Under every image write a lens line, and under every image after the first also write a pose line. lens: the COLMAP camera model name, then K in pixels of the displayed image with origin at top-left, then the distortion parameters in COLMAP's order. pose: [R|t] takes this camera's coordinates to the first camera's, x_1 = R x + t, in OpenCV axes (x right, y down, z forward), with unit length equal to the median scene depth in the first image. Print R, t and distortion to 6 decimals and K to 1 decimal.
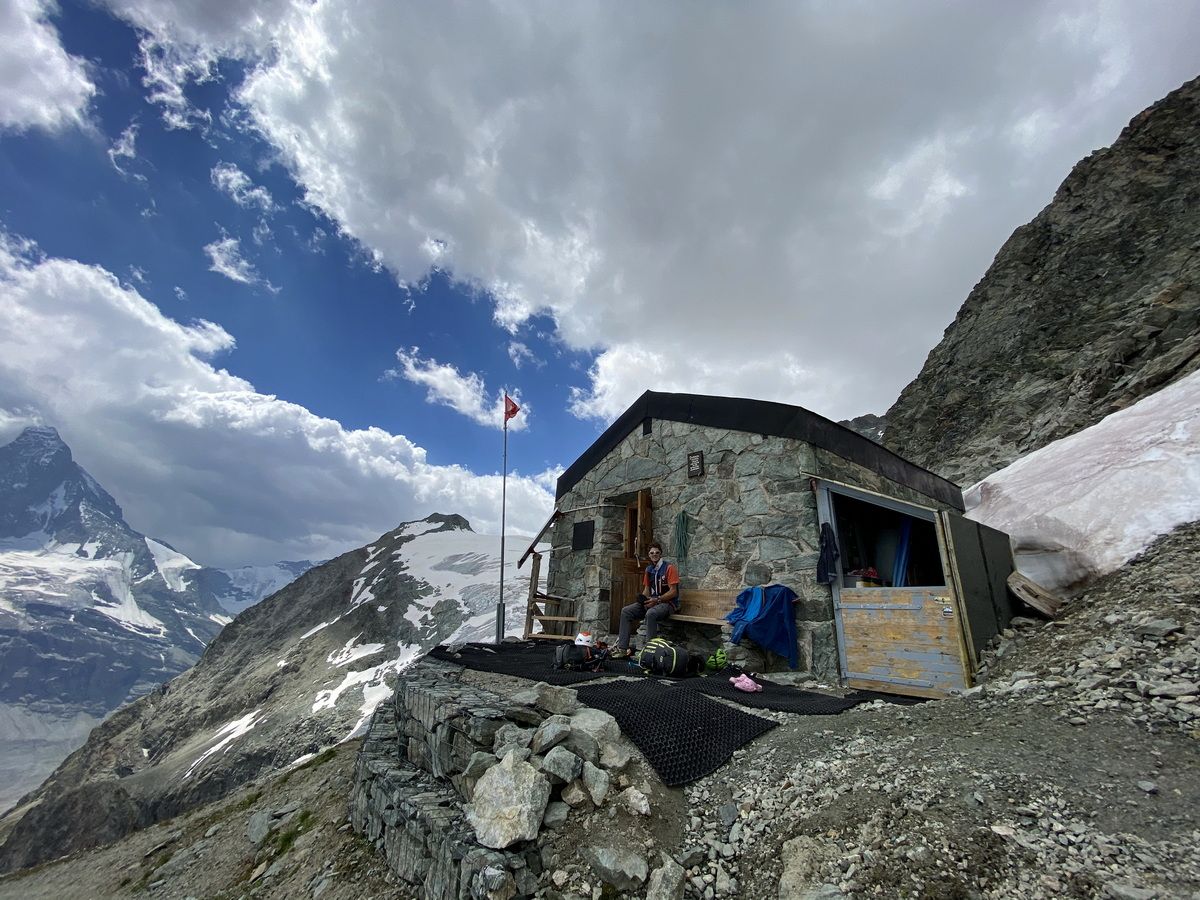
lens RADIAL K [[481.2, 0, 598.7], [0, 481.2, 457.0], [0, 0, 1]] dist [0.020714, -0.021248]
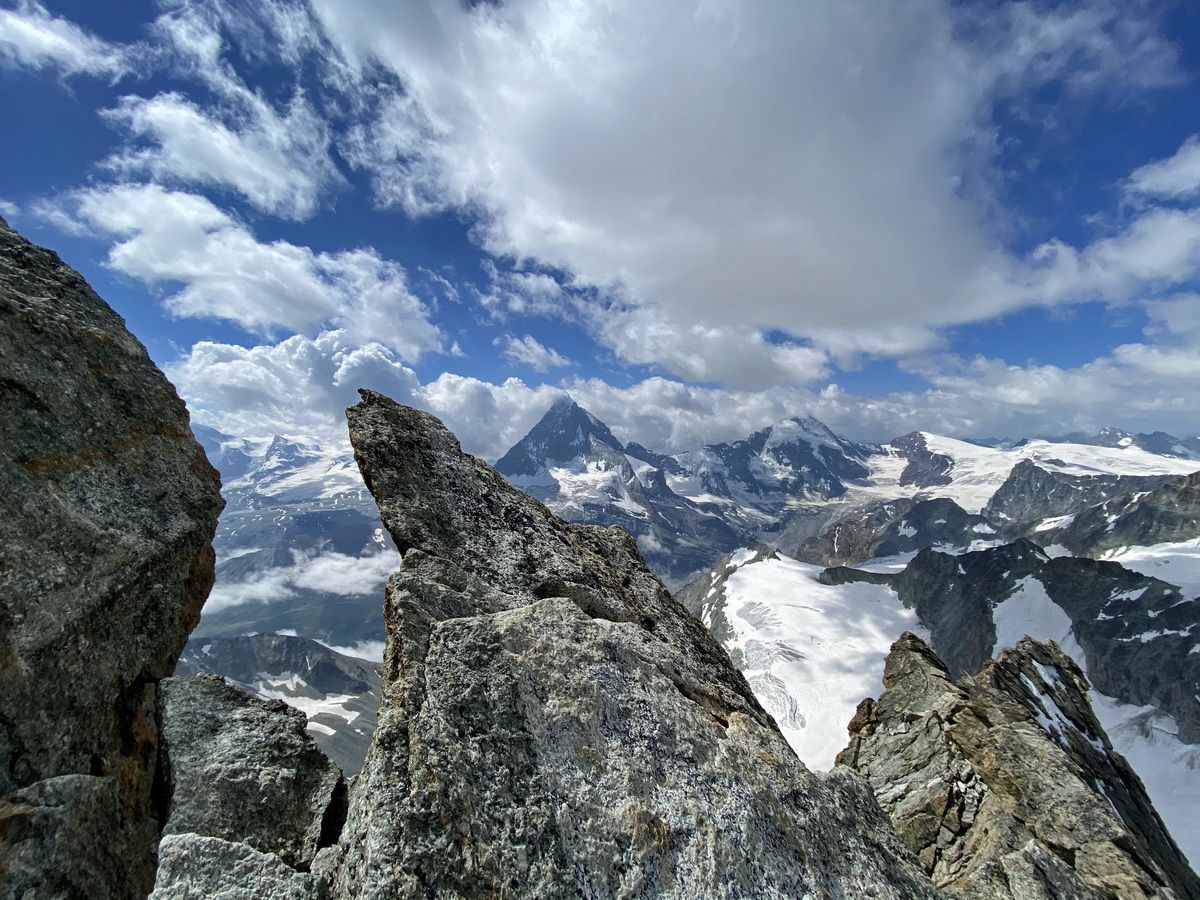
lens RADIAL K [[483.3, 0, 599.6], [0, 483.3, 462.3], [0, 0, 1]] dist [0.026528, -0.023329]
pose [[0.680613, -0.000200, -0.732643, 0.581236], [0.270112, 0.929624, 0.250675, -0.823316], [0.681032, -0.368508, 0.632769, -0.235674]]
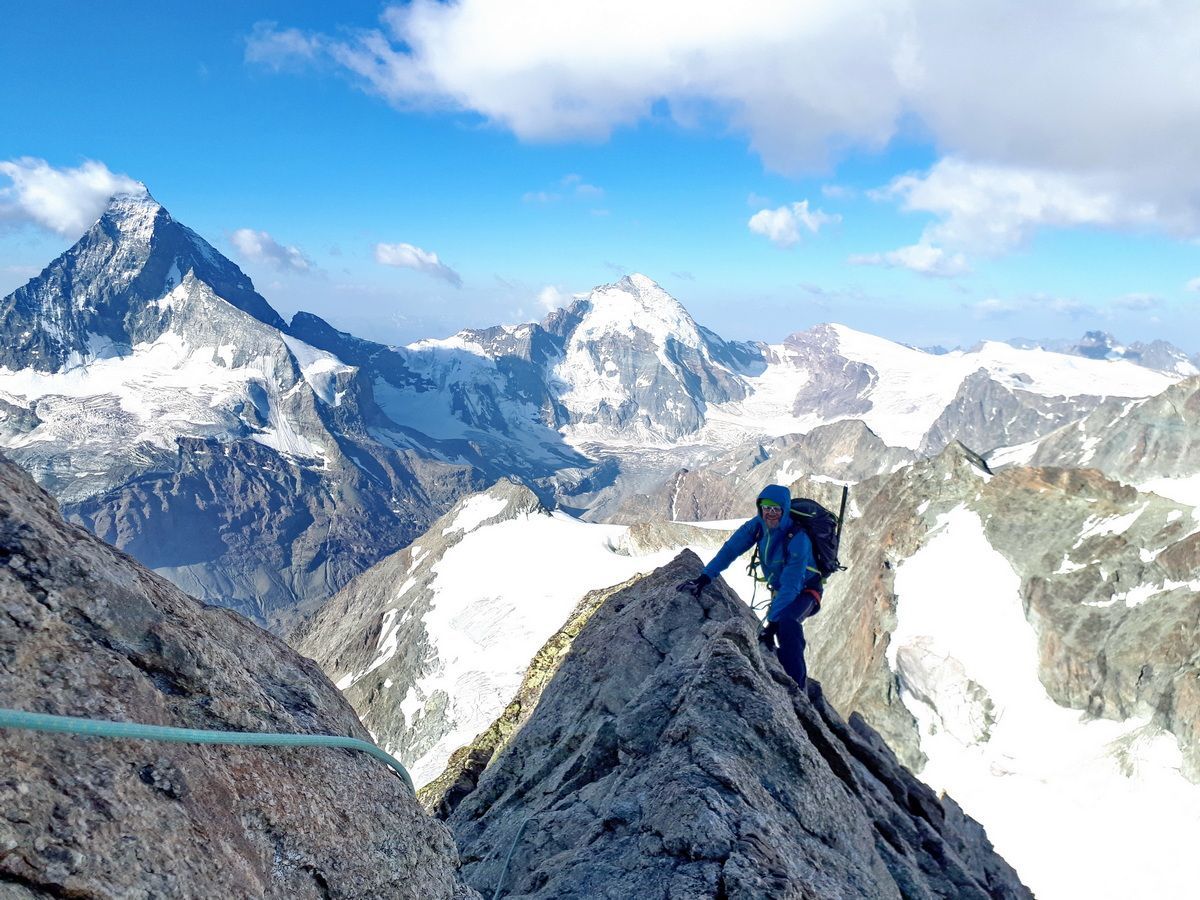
lens RADIAL K [[947.8, 0, 593.6], [0, 947.8, 470.5], [0, 0, 1]] dist [0.085375, -0.138379]
pose [[0.883006, 0.071411, -0.463897, 0.579601], [0.140947, 0.902398, 0.407199, -0.604760], [0.447699, -0.424945, 0.786758, -0.045981]]
